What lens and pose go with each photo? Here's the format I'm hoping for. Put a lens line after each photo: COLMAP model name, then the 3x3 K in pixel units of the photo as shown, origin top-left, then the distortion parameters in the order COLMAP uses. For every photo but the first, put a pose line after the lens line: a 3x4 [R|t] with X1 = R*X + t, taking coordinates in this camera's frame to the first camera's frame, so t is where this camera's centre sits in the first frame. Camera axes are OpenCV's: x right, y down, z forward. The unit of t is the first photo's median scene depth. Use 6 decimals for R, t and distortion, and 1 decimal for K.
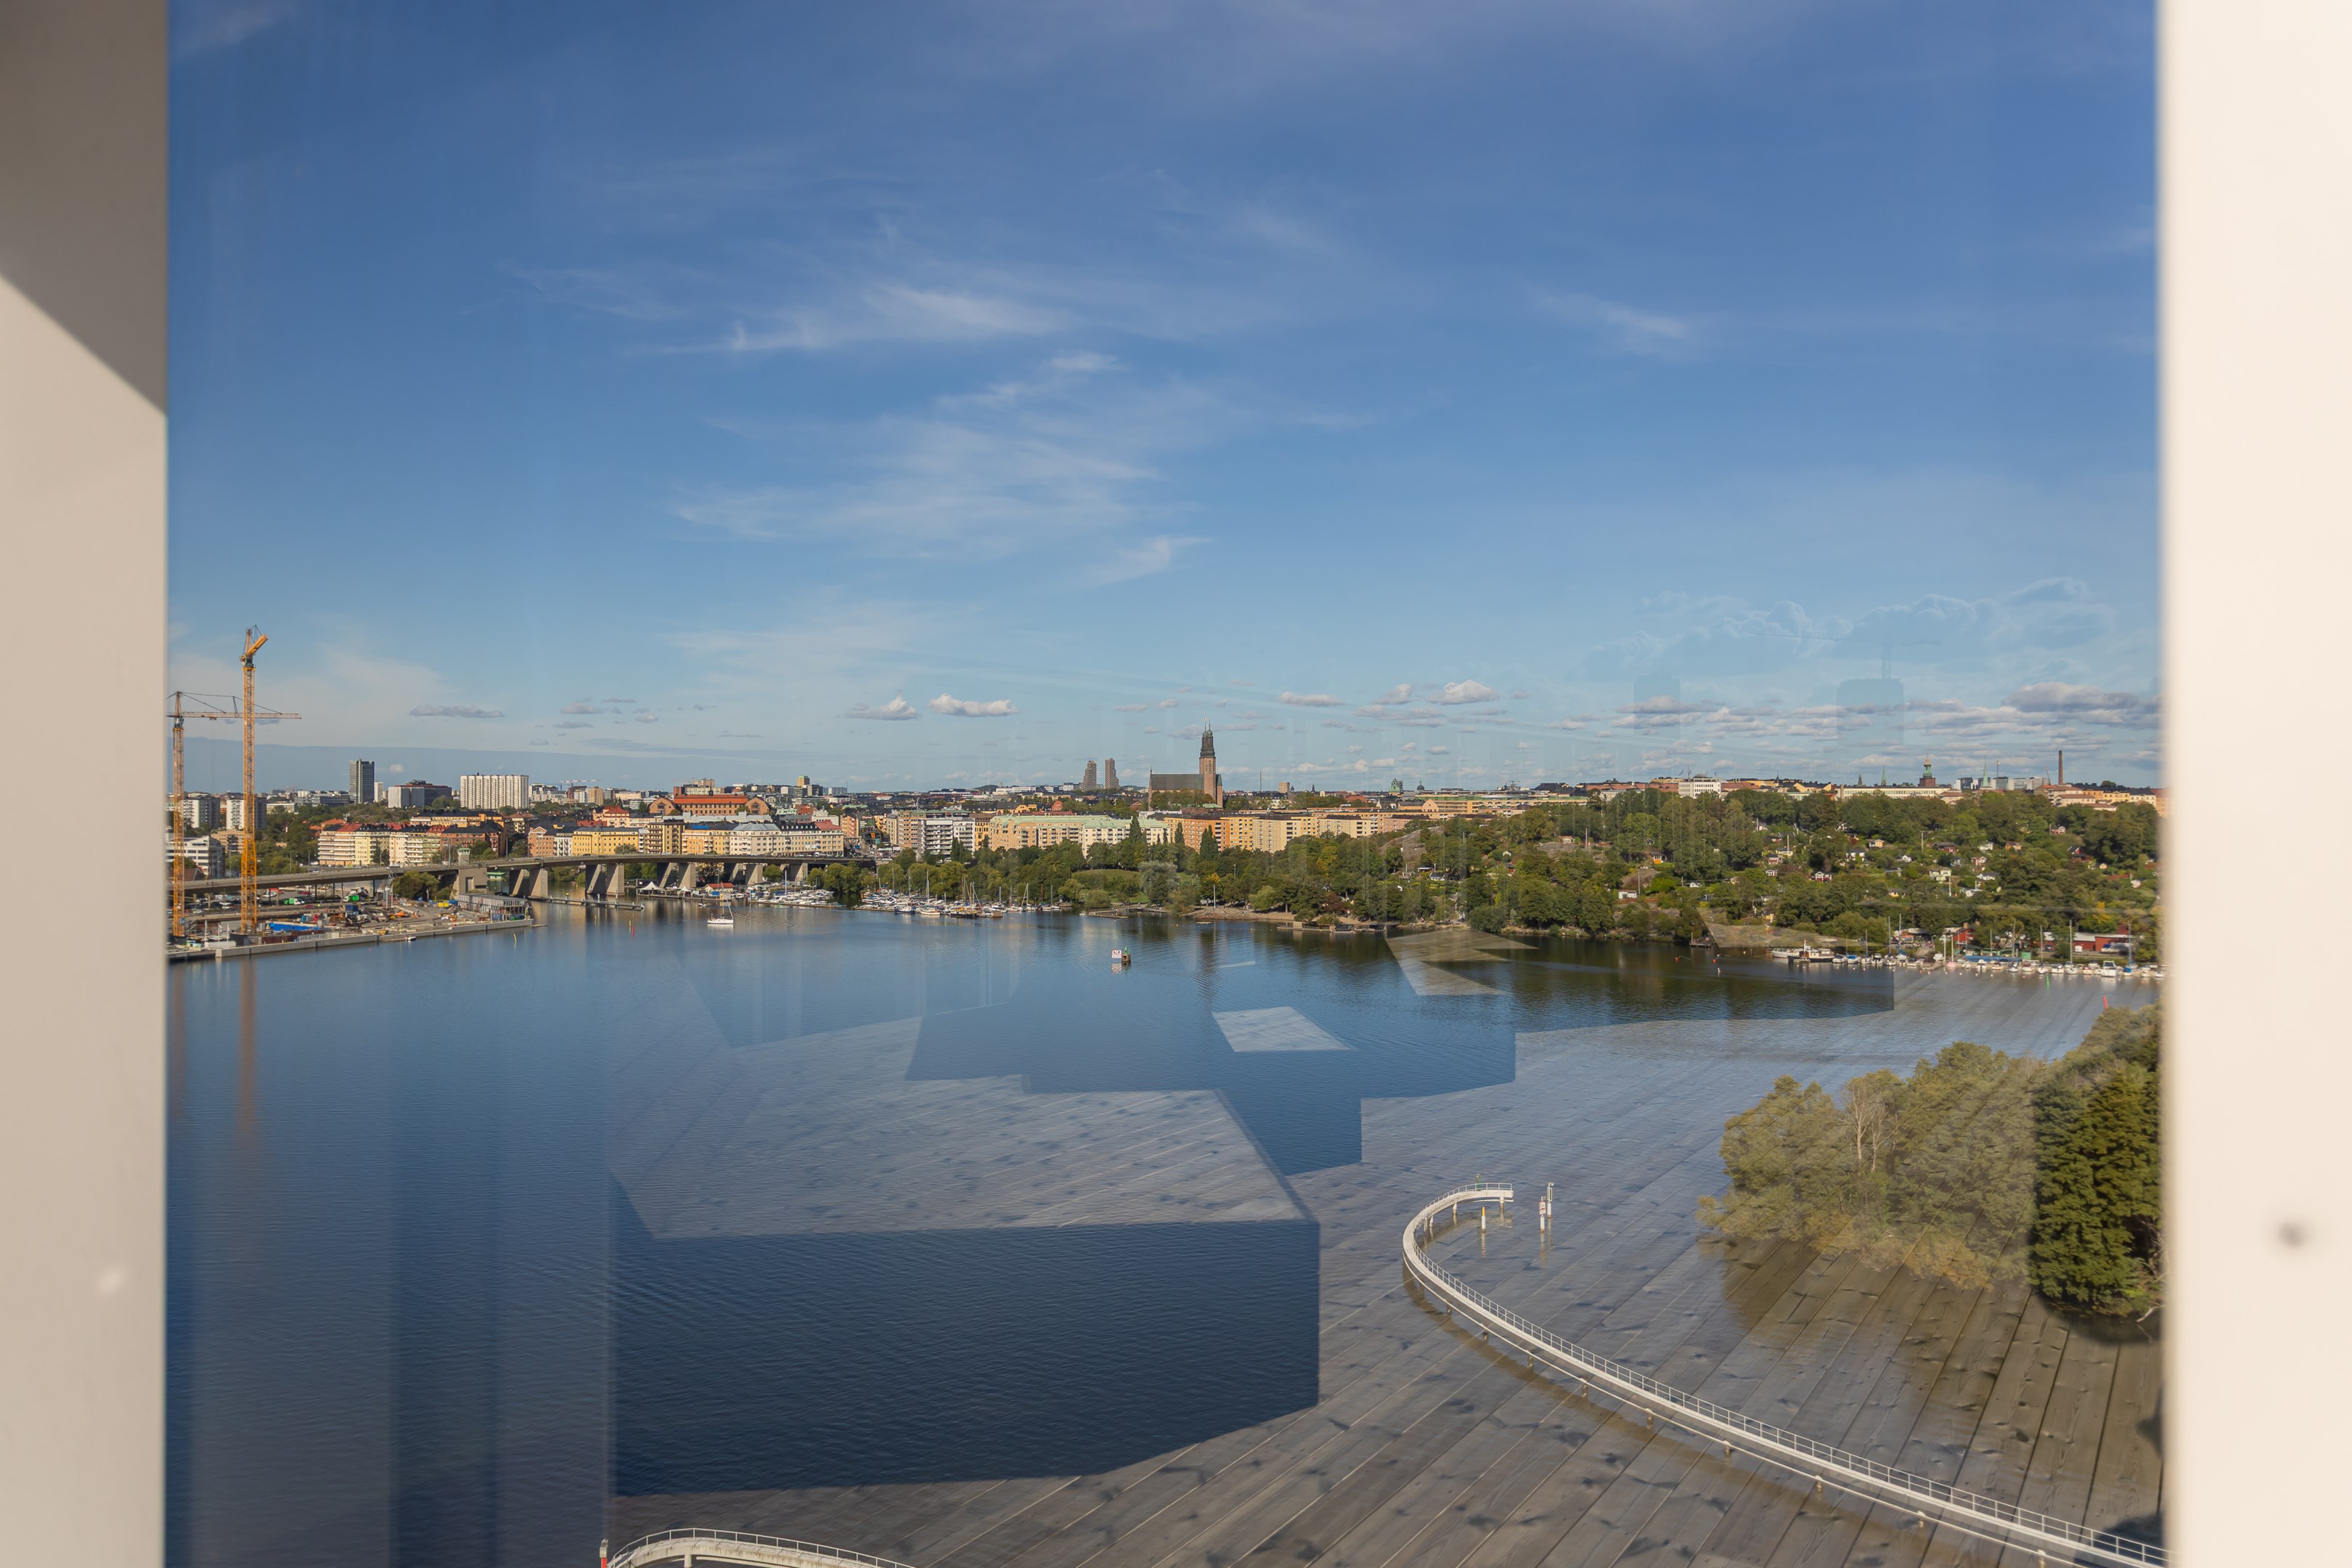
lens RADIAL K [[1685.3, 0, 1176.0], [0, 1685.3, 784.0], [0, 0, 1]] dist [0.002725, 0.012484]
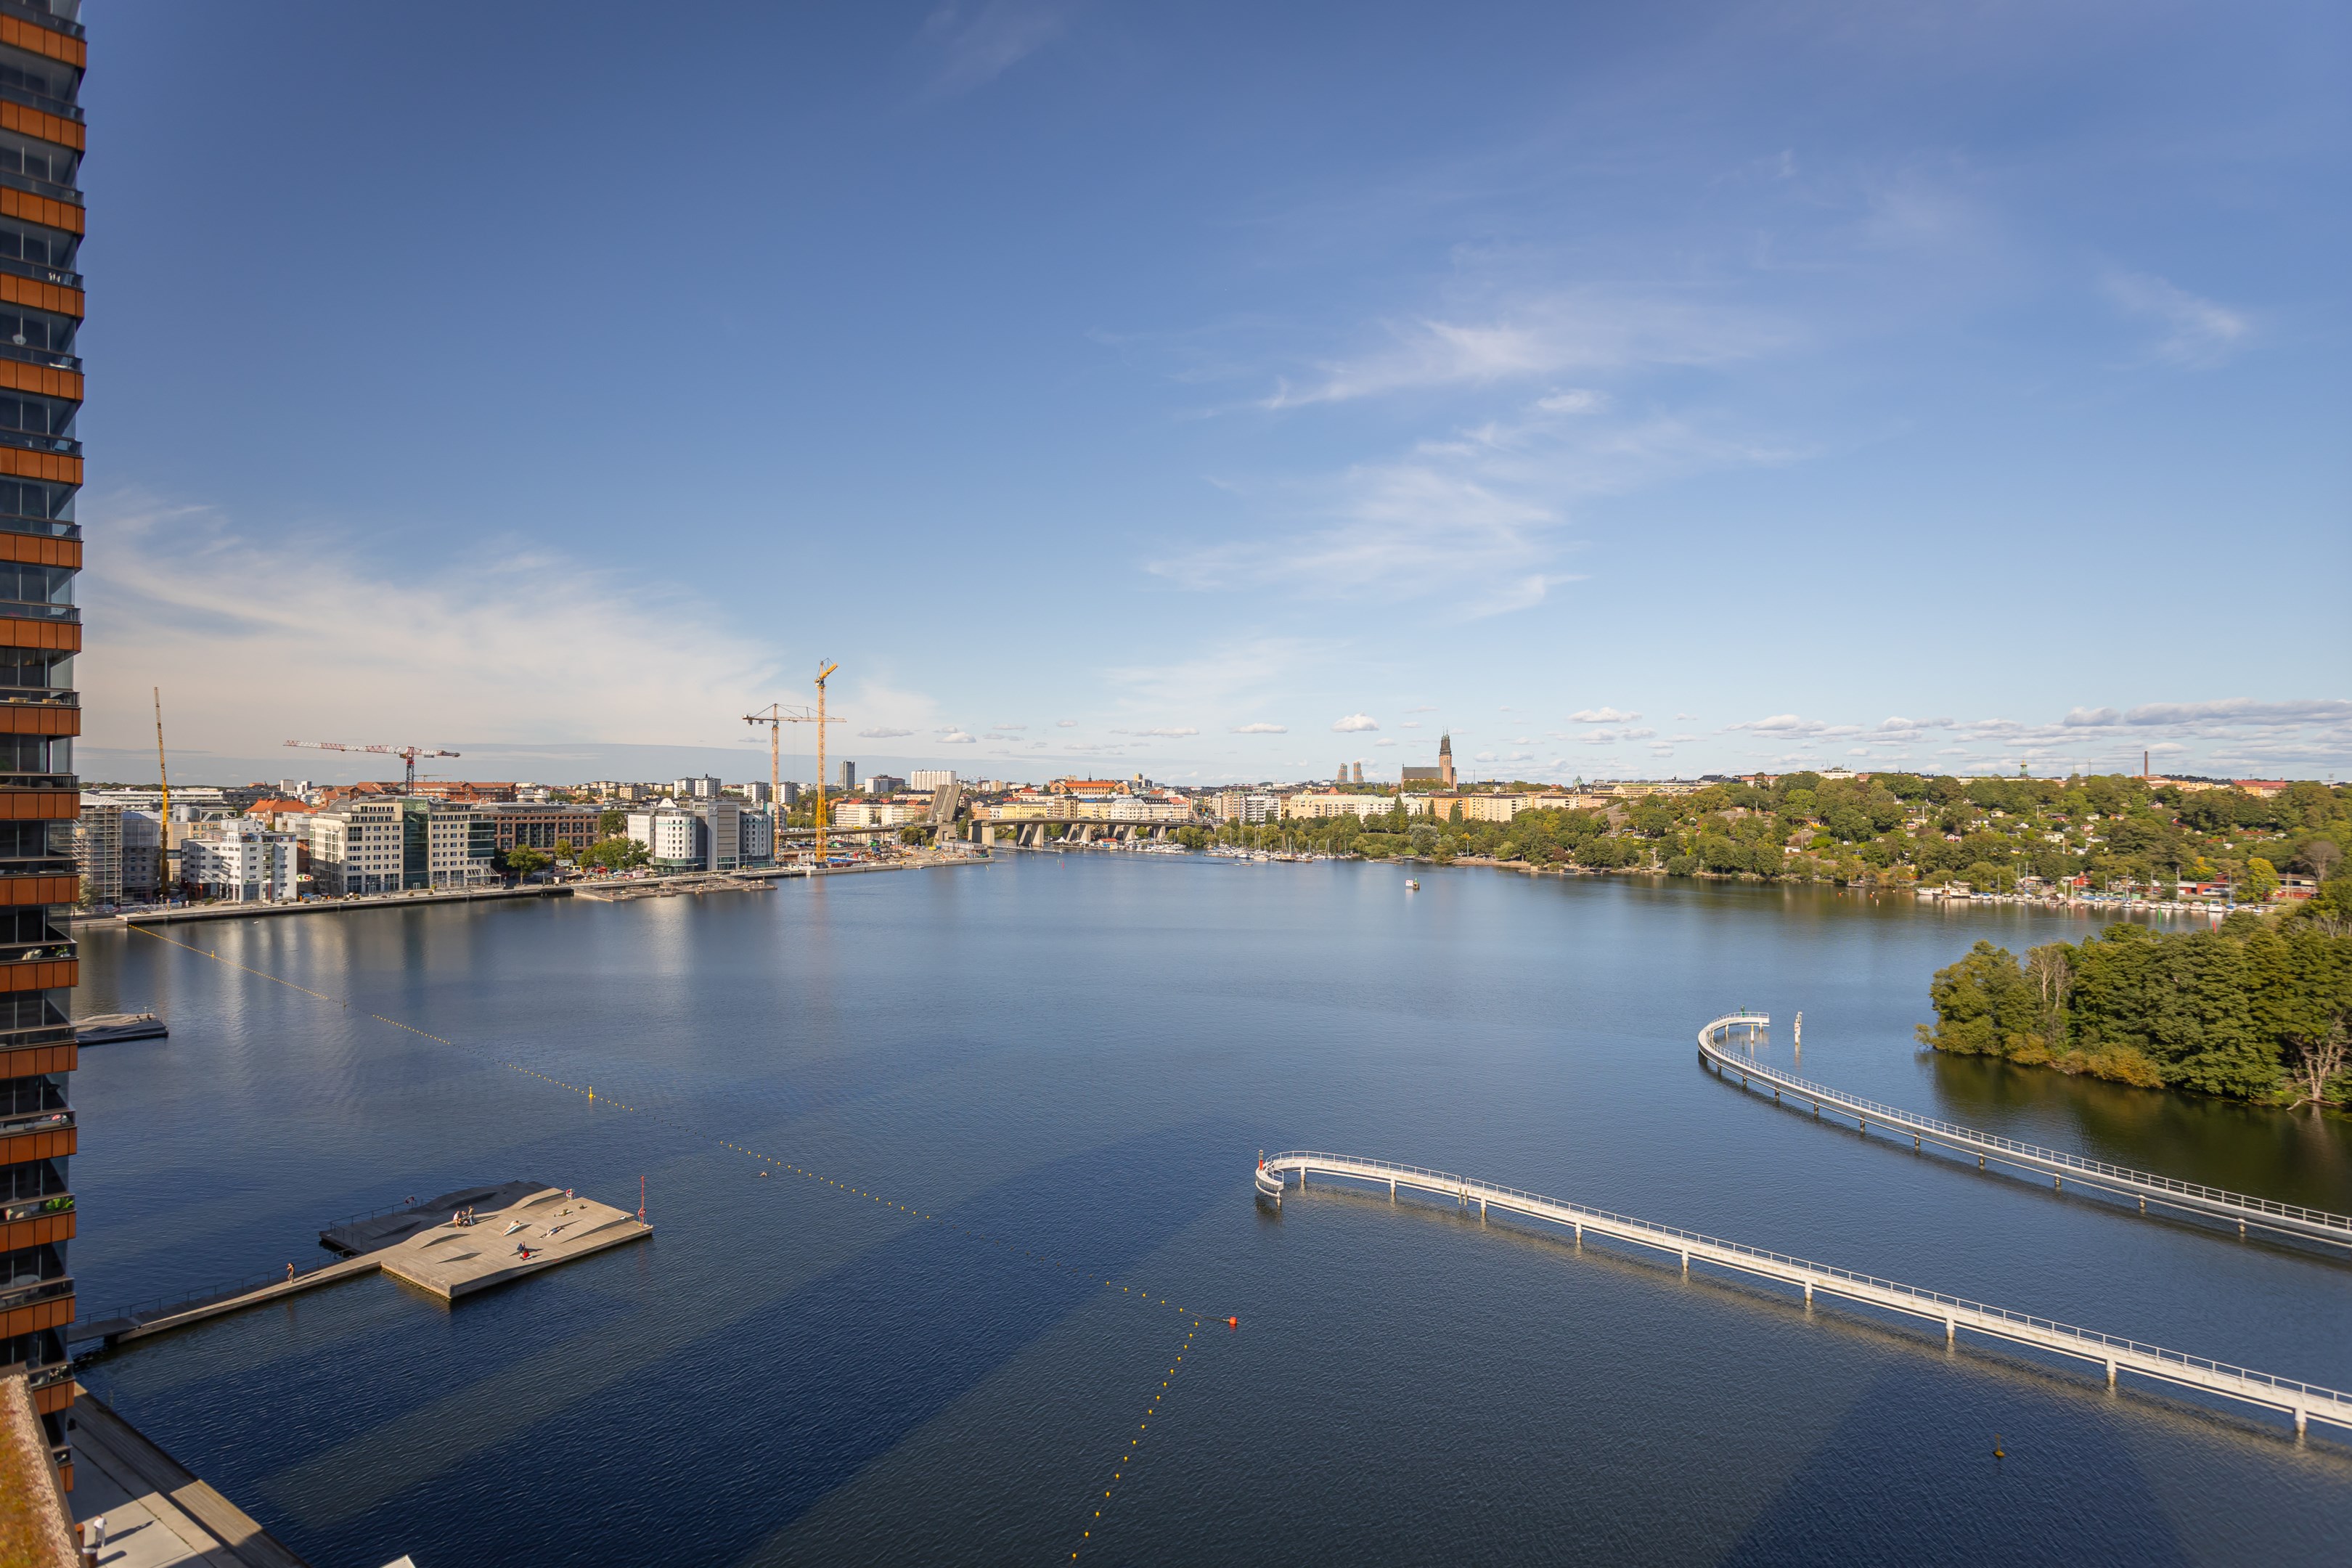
lens RADIAL K [[1239.5, 0, 1183.9], [0, 1239.5, 772.8], [0, 0, 1]] dist [-0.004464, 0.010716]
pose [[0.985249, 0.002391, -0.171110, -0.131988], [-0.003849, 0.999959, -0.008194, 0.056298], [0.171083, 0.008732, 0.985218, -0.136262]]
